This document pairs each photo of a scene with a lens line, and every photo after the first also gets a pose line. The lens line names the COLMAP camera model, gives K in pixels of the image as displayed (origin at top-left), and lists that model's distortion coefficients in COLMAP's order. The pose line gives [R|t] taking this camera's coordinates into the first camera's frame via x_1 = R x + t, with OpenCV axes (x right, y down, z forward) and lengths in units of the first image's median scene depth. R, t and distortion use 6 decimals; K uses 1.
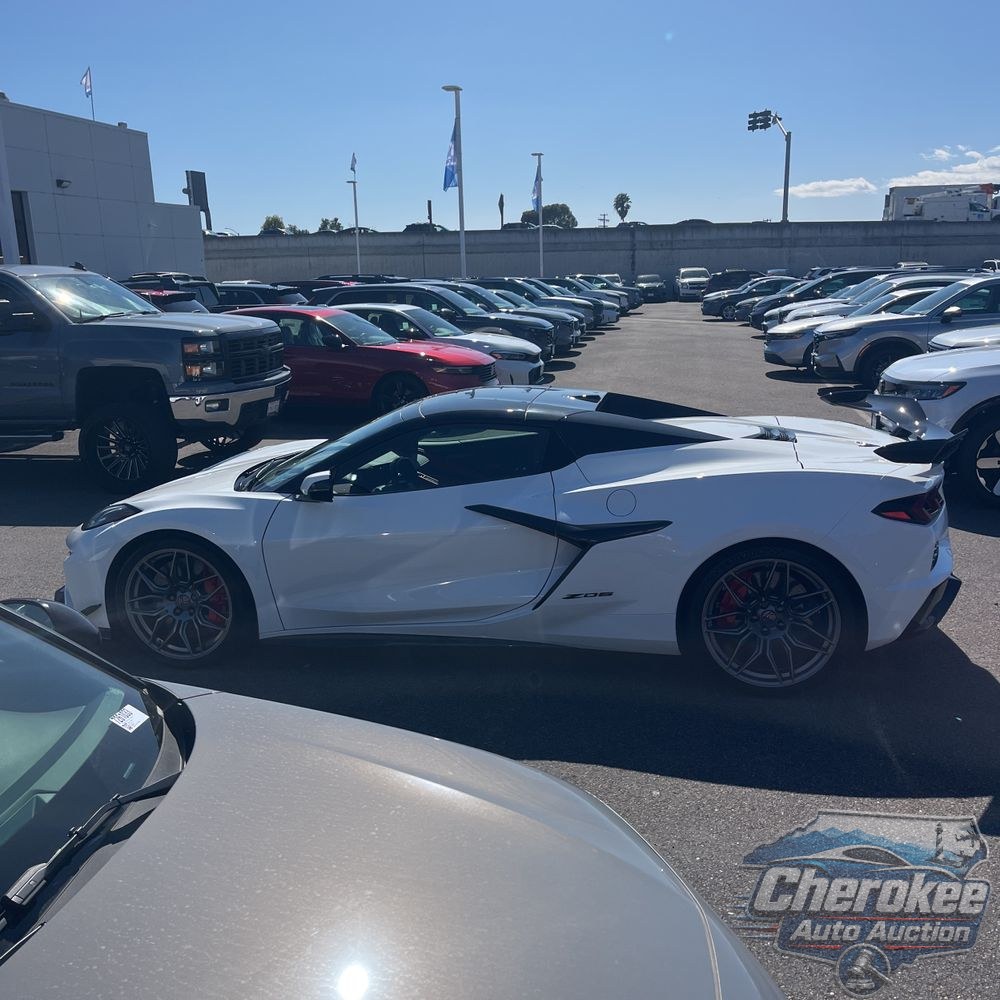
lens RADIAL K [[1023.6, 0, 496.2], [0, 1023.6, 497.4], [0, 0, 1]] dist [0.014772, 0.000000]
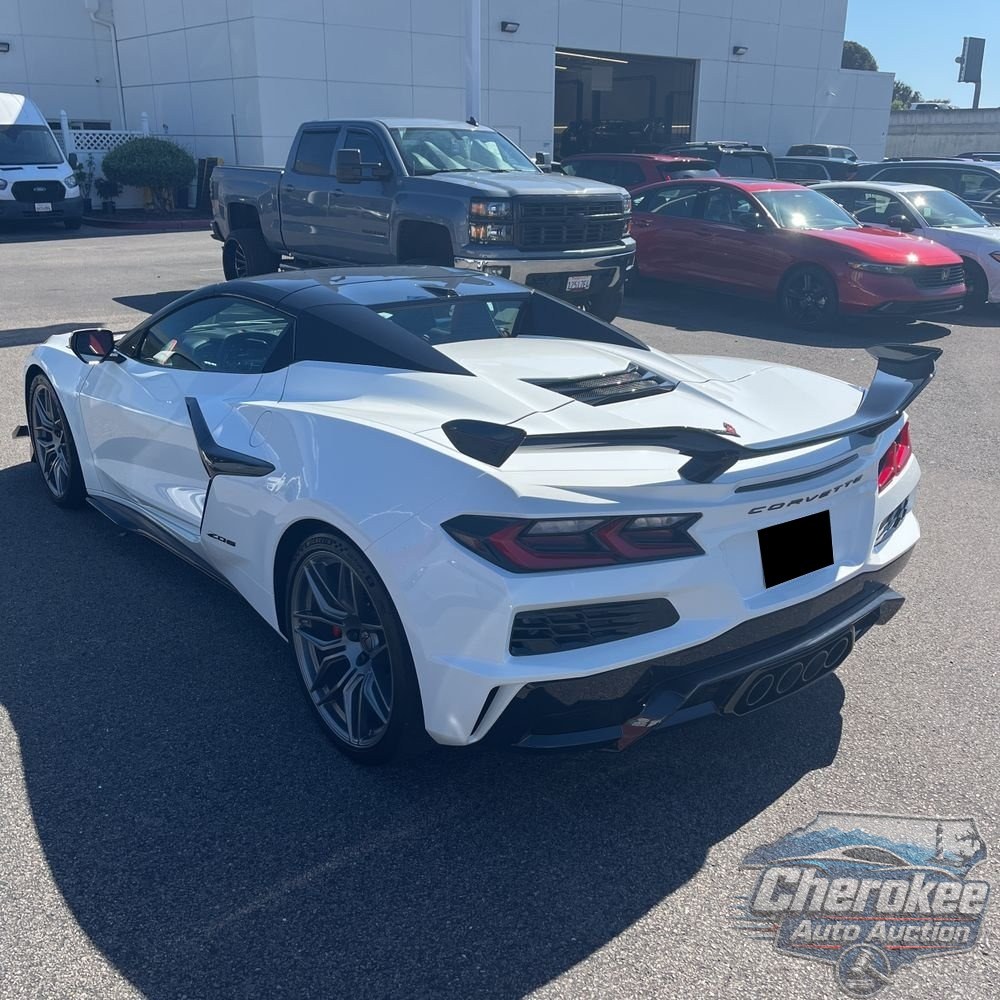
lens RADIAL K [[1023.6, 0, 506.3], [0, 1023.6, 470.9], [0, 0, 1]] dist [0.014772, 0.000000]
pose [[0.775333, 0.225205, -0.590035, 0.137172], [-0.172268, 0.974248, 0.145483, -0.020264], [0.607604, -0.011154, 0.794162, 0.101226]]
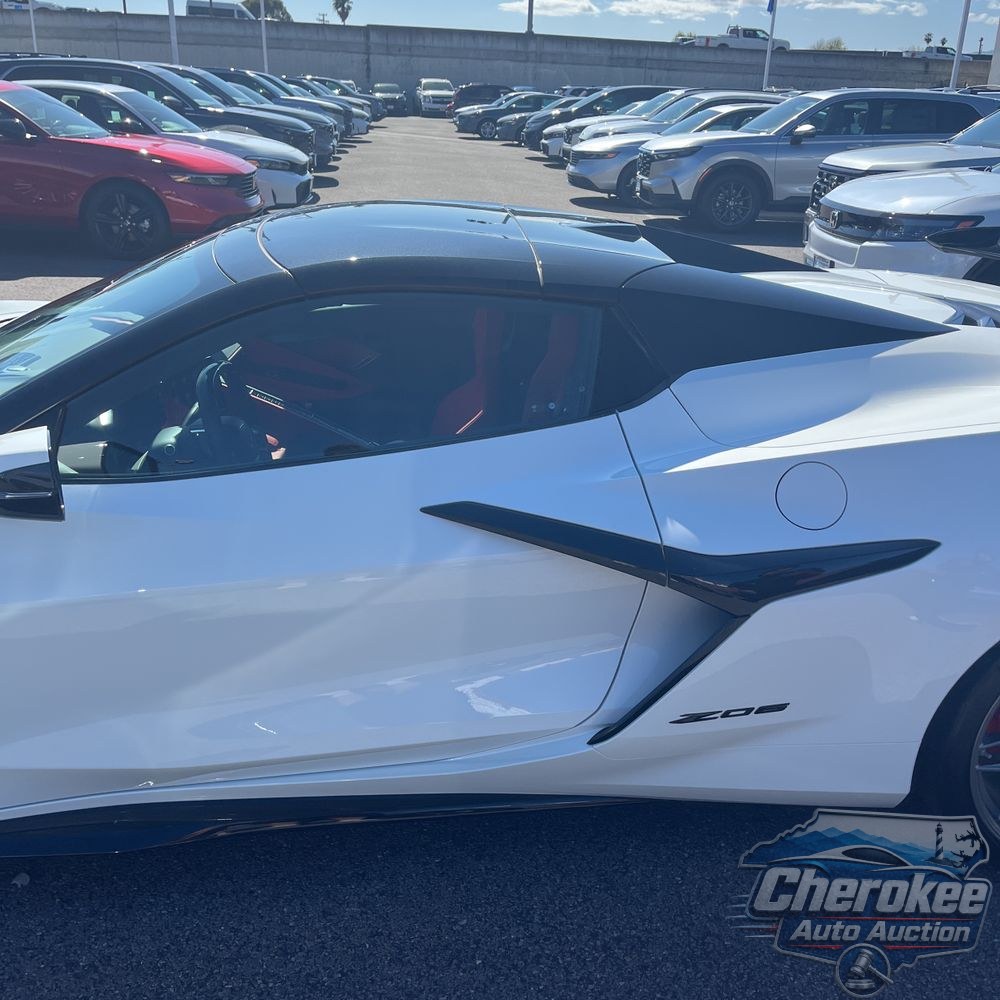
lens RADIAL K [[1023.6, 0, 507.7], [0, 1023.6, 506.0], [0, 0, 1]] dist [0.014772, 0.000000]
pose [[0.961855, -0.047728, 0.269363, -0.021315], [0.001139, 0.985352, 0.170527, -0.012026], [-0.273557, -0.163716, 0.947821, 0.124412]]
